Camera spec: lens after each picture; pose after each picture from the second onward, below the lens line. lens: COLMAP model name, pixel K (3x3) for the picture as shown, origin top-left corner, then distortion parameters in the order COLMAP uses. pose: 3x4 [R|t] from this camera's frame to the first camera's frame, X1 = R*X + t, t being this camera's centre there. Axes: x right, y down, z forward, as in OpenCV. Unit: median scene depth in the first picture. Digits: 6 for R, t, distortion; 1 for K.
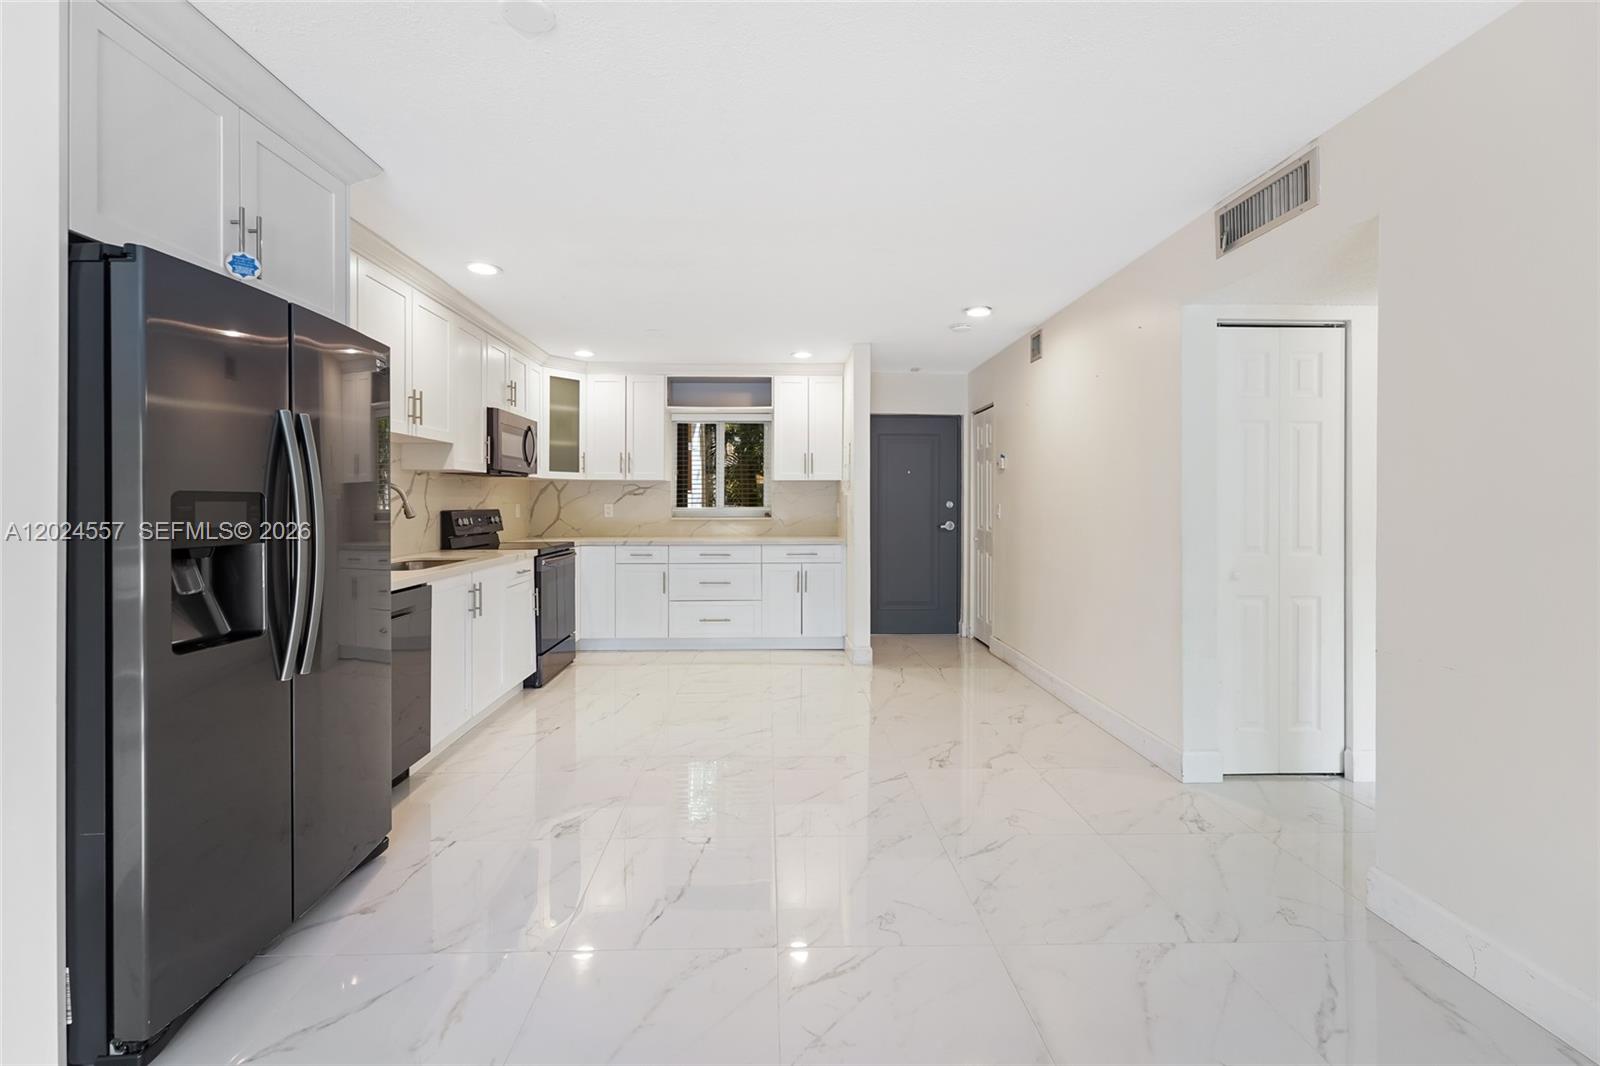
lens RADIAL K [[651.9, 0, 785.3], [0, 651.9, 504.6], [0, 0, 1]] dist [0.000353, 0.000150]
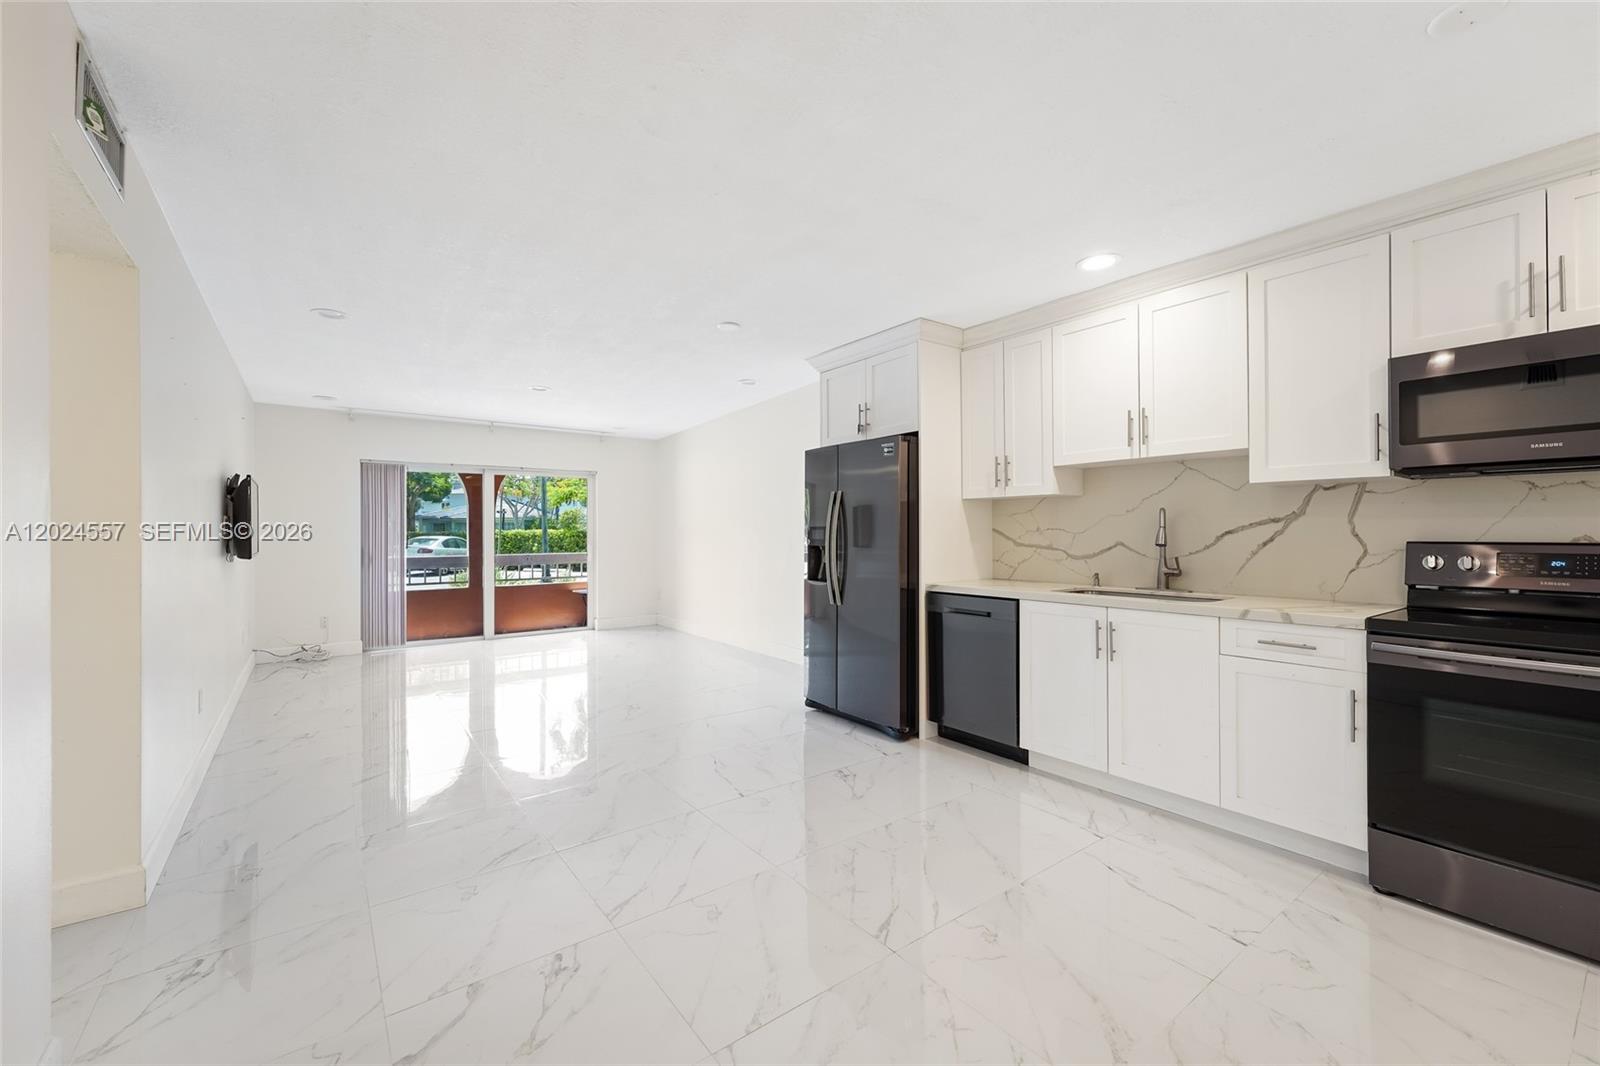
lens RADIAL K [[649.2, 0, 800.0], [0, 649.2, 533.0], [0, 0, 1]] dist [0.000184, 0.000043]
pose [[-0.815193, 0.003483, -0.579179, 0.228810], [0.000454, 0.999985, 0.005374, -0.002730], [0.579189, 0.004118, -0.815183, 0.916107]]
